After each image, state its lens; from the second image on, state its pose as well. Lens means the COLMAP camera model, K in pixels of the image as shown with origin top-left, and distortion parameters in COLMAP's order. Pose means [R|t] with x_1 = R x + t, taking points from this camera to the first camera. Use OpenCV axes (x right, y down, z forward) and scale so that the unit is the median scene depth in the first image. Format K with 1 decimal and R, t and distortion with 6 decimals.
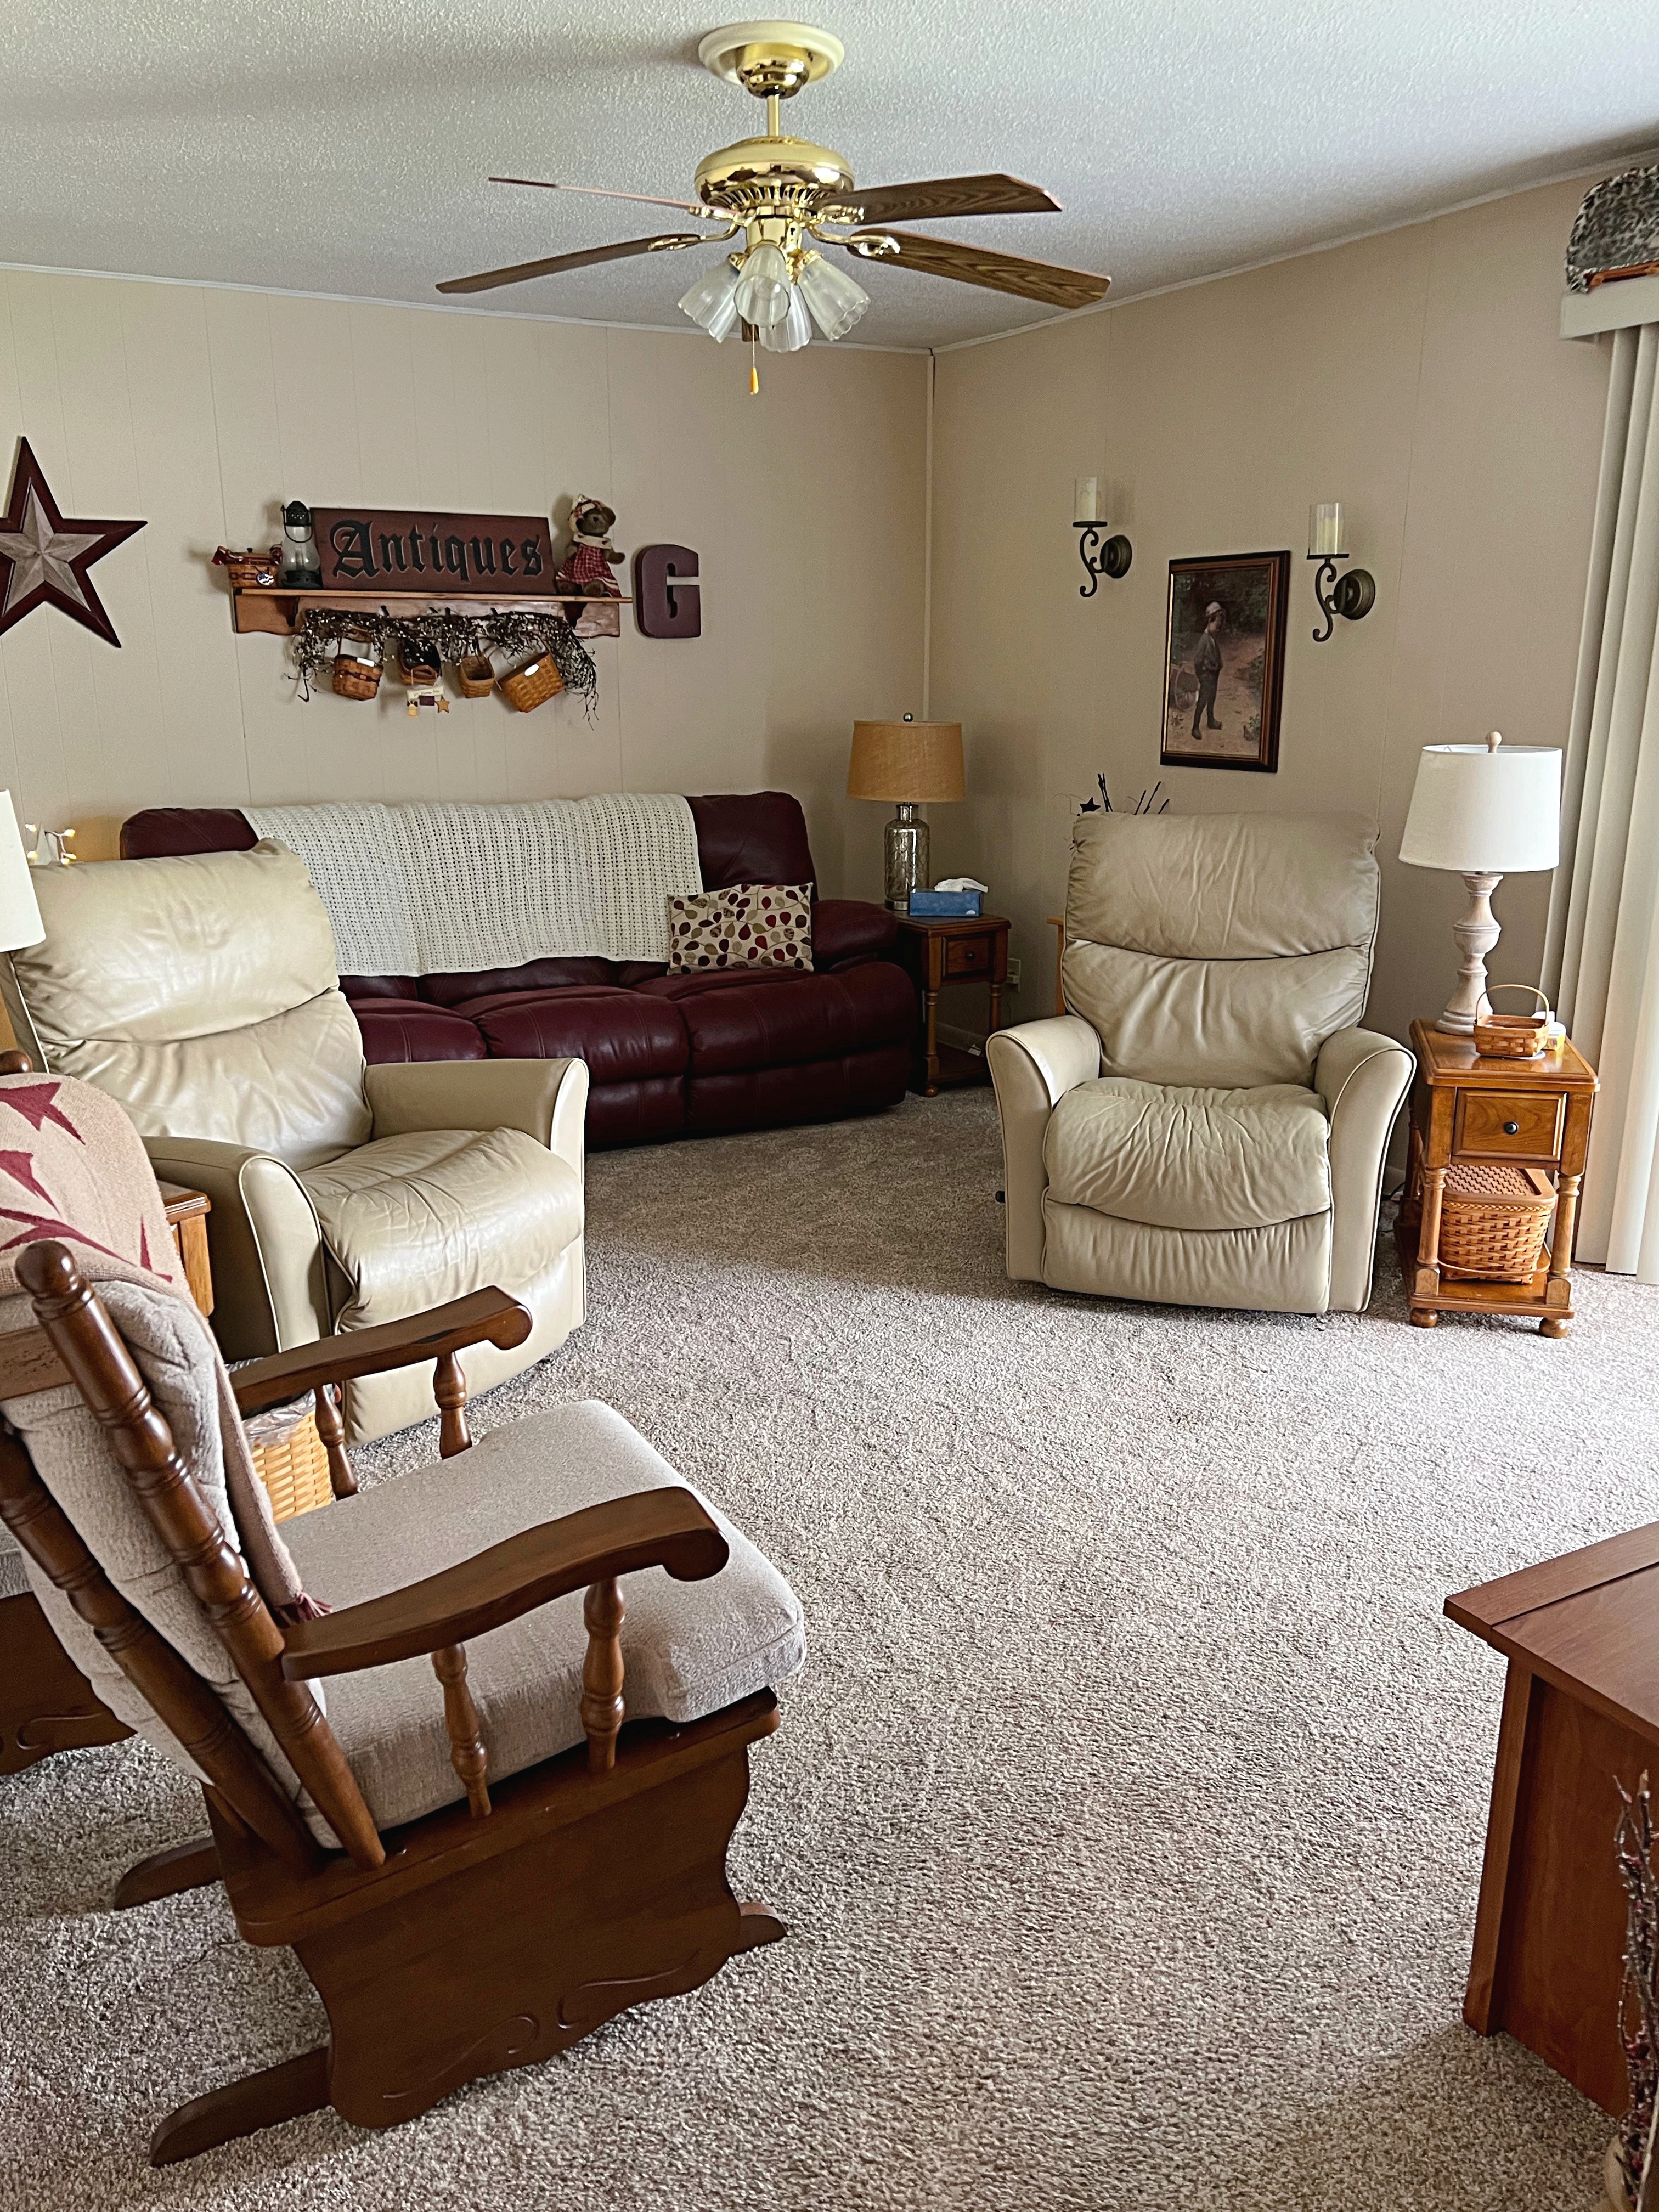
lens RADIAL K [[1693.1, 0, 829.2], [0, 1693.1, 1106.2], [0, 0, 1]] dist [0.047889, -0.055111]
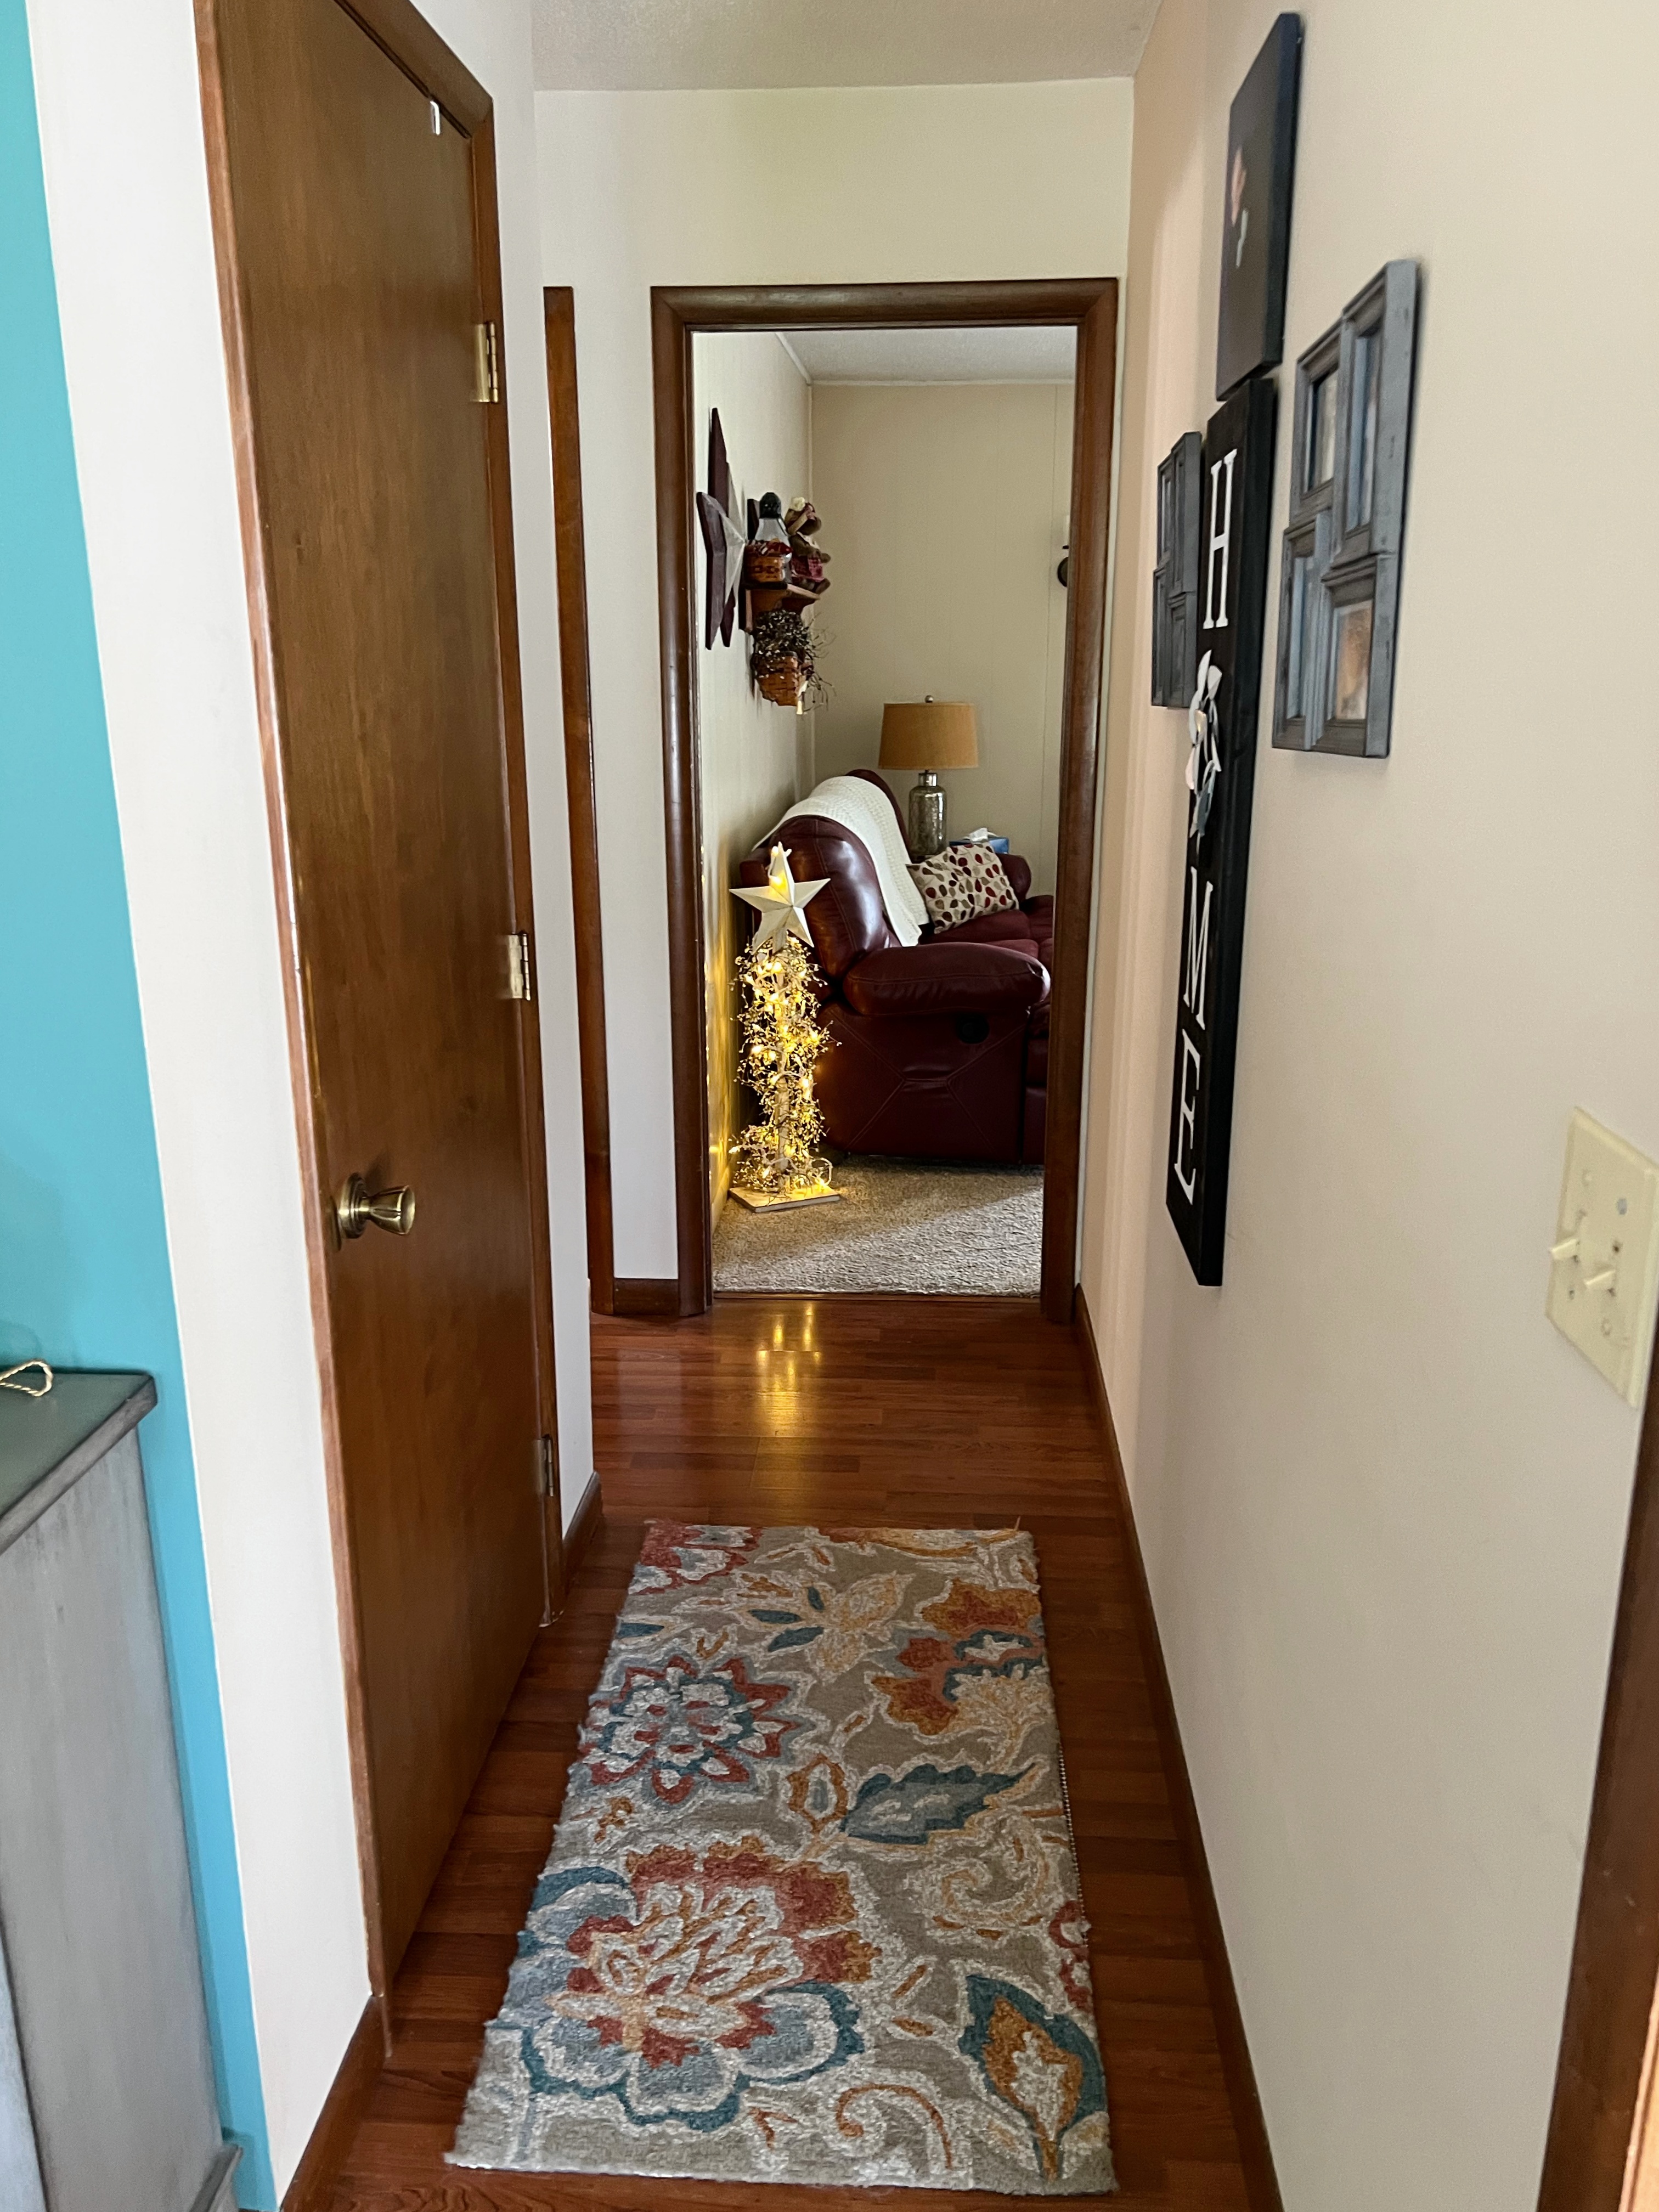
lens RADIAL K [[1693.1, 0, 829.6], [0, 1693.1, 1096.8], [0, 0, 1]] dist [0.047889, -0.055111]
pose [[0.532824, -0.219253, 0.817329, -1.086318], [0.222306, 0.968195, 0.114800, -0.118487], [-0.816504, 0.120529, 0.564618, 0.442803]]
